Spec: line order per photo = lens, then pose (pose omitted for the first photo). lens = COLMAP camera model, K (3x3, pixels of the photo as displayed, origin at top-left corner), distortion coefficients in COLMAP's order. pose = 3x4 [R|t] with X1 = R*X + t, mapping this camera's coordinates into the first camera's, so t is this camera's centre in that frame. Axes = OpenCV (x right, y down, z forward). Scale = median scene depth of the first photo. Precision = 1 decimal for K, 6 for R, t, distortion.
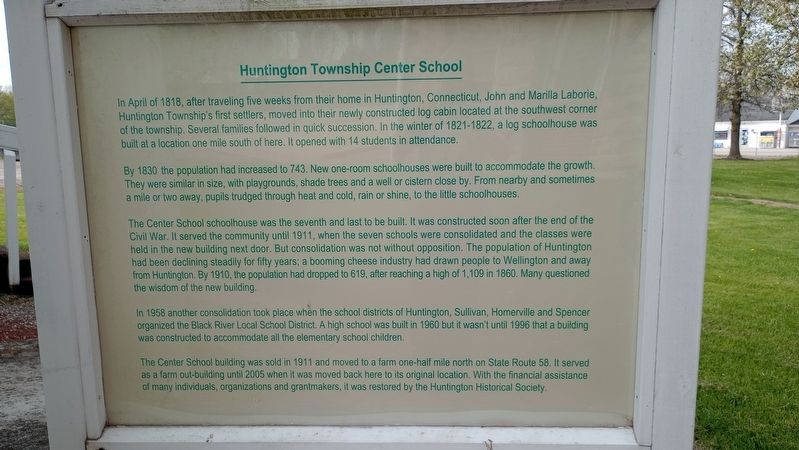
lens RADIAL K [[637.7, 0, 396.2], [0, 637.7, 231.7], [0, 0, 1]] dist [-0.015509, -0.008498]
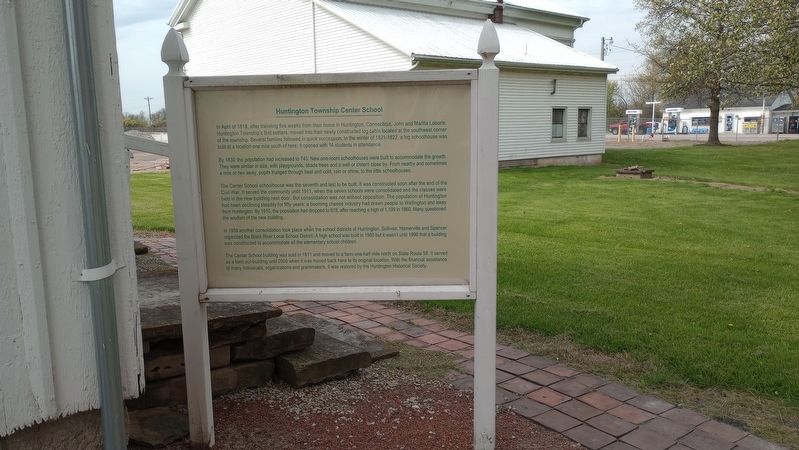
lens RADIAL K [[637.7, 0, 404.0], [0, 637.7, 220.5], [0, 0, 1]] dist [-0.015509, -0.008498]
pose [[0.999760, -0.005421, 0.021213, 0.120692], [0.005334, 0.999977, 0.004154, 0.092489], [-0.021235, -0.004040, 0.999766, -1.044605]]
